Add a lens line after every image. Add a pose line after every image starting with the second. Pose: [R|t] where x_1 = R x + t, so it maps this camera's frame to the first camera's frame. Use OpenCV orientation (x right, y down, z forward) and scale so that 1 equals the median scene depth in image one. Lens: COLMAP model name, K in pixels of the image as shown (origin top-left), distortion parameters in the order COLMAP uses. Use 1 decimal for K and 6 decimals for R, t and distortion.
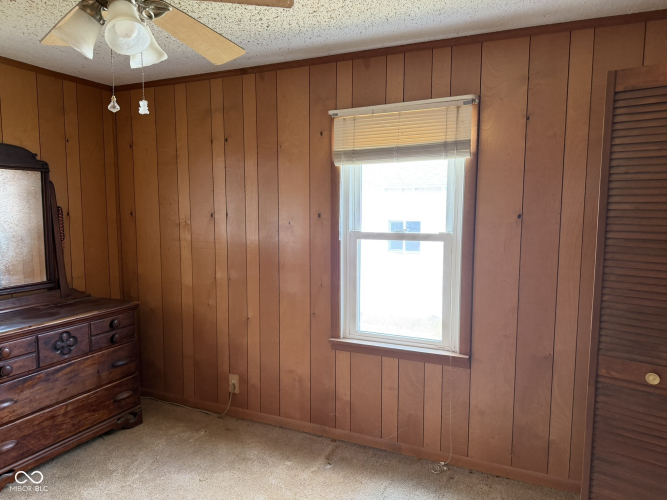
lens RADIAL K [[484.5, 0, 333.5], [0, 484.5, 250.0], [0, 0, 1]] dist [0.091153, -0.130387]
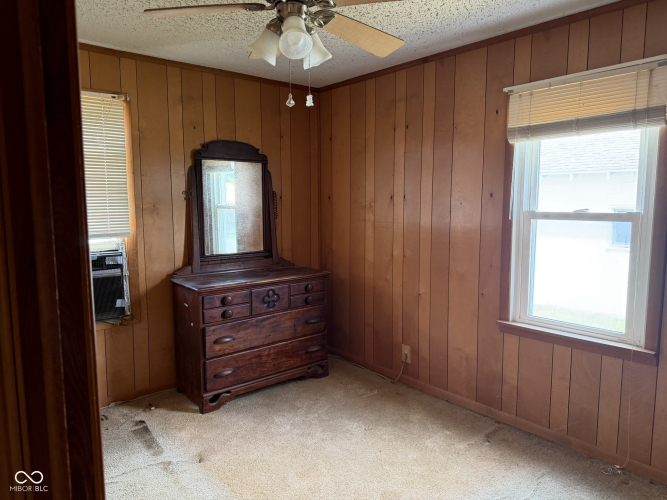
lens RADIAL K [[482.8, 0, 325.2], [0, 482.8, 247.2], [0, 0, 1]] dist [0.092033, -0.123239]
pose [[0.899442, 0.039529, -0.435250, 0.102553], [-0.035824, 0.999218, 0.016718, 0.029942], [0.435570, 0.000556, 0.900155, -0.046202]]
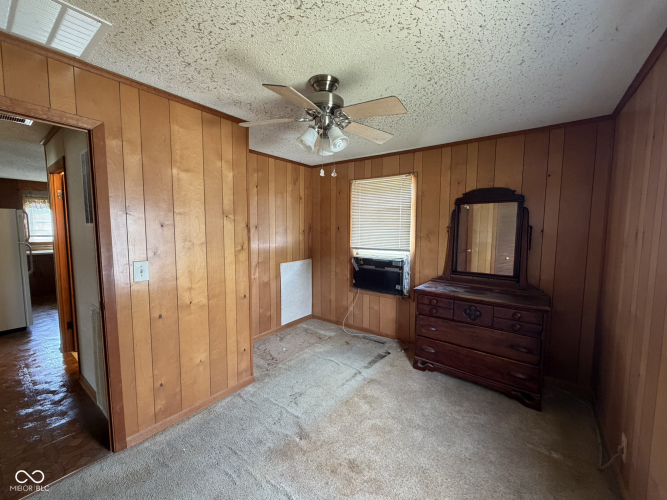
lens RADIAL K [[269.8, 0, 327.0], [0, 269.8, 248.3], [0, 0, 1]] dist [0.002354, 0.000001]
pose [[-0.241494, 0.075474, -0.967463, 0.349627], [-0.091924, 0.990709, 0.100233, -0.052147], [0.966039, 0.113138, -0.232313, 0.674530]]
